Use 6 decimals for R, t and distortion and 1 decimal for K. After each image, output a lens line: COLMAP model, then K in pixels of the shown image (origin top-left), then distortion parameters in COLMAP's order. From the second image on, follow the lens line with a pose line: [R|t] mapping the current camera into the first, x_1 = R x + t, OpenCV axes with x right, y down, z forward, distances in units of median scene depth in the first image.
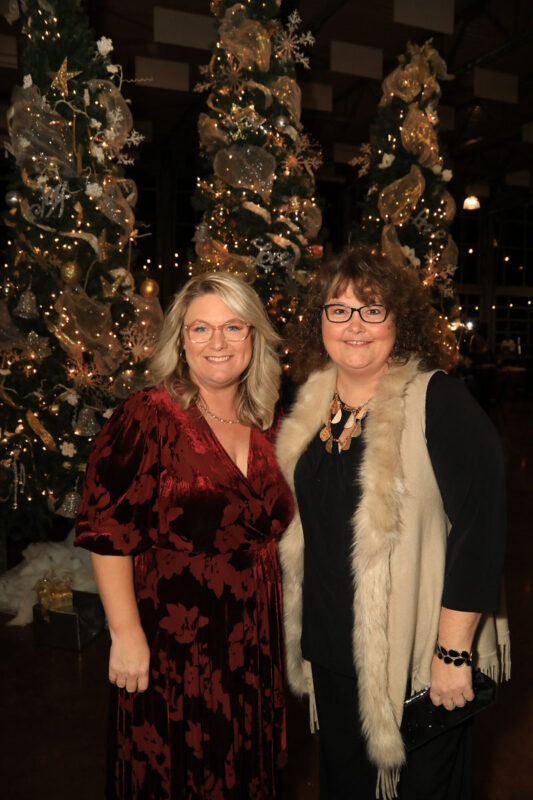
lens RADIAL K [[639.1, 0, 261.2], [0, 639.1, 397.7], [0, 0, 1]] dist [-0.073209, 0.008877]
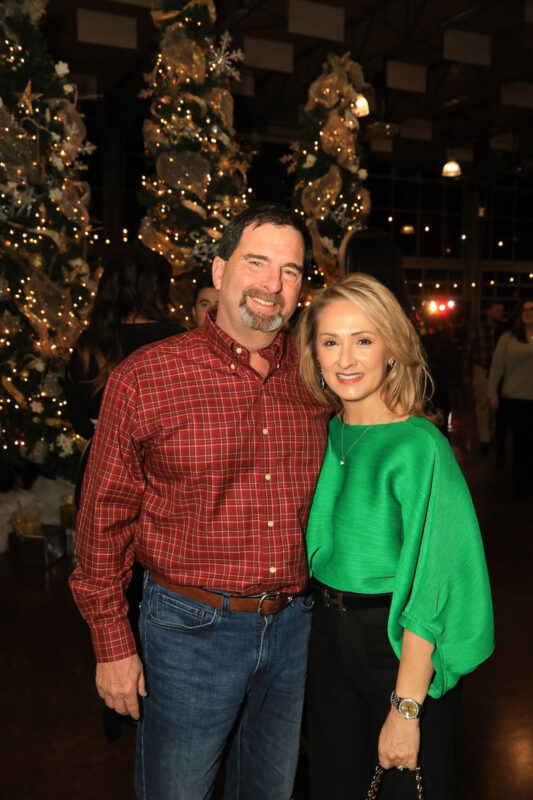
lens RADIAL K [[772.6, 0, 266.4], [0, 772.6, 399.0], [0, 0, 1]] dist [-0.024342, 0.000000]
pose [[0.998781, -0.005045, 0.049108, 0.055310], [0.004695, 0.999963, 0.007233, 0.047595], [-0.049143, -0.006994, 0.998767, -0.427623]]
